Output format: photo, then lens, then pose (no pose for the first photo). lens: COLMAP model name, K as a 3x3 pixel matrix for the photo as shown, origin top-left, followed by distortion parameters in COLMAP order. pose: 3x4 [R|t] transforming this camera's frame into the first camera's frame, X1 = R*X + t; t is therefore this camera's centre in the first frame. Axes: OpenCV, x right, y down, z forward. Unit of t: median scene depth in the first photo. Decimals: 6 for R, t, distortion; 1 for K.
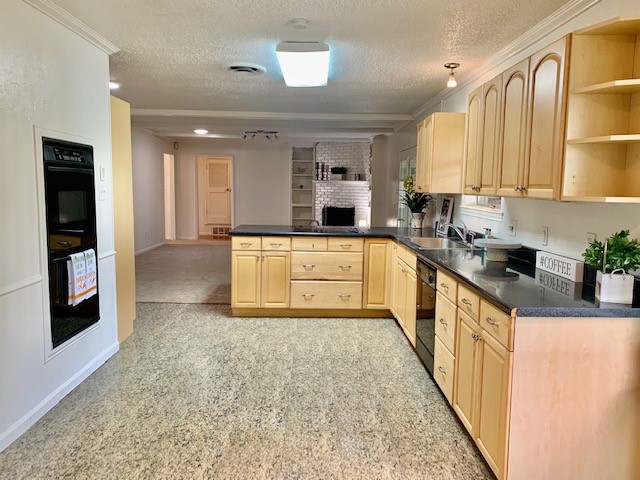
lens RADIAL K [[485.9, 0, 322.2], [0, 485.9, 242.0], [0, 0, 1]] dist [0.050812, -0.053454]
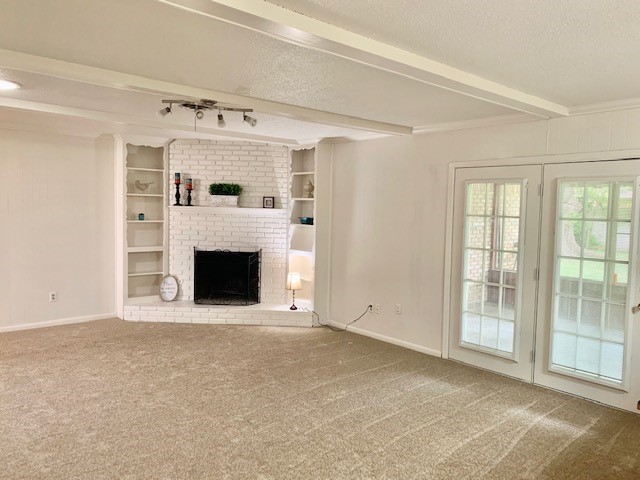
lens RADIAL K [[485.9, 0, 322.2], [0, 485.9, 242.0], [0, 0, 1]] dist [0.050812, -0.053454]
pose [[0.763925, -0.046891, 0.643599, -0.253849], [0.062286, 0.998058, -0.001215, -0.072890], [-0.642292, 0.041015, 0.765362, 0.457677]]
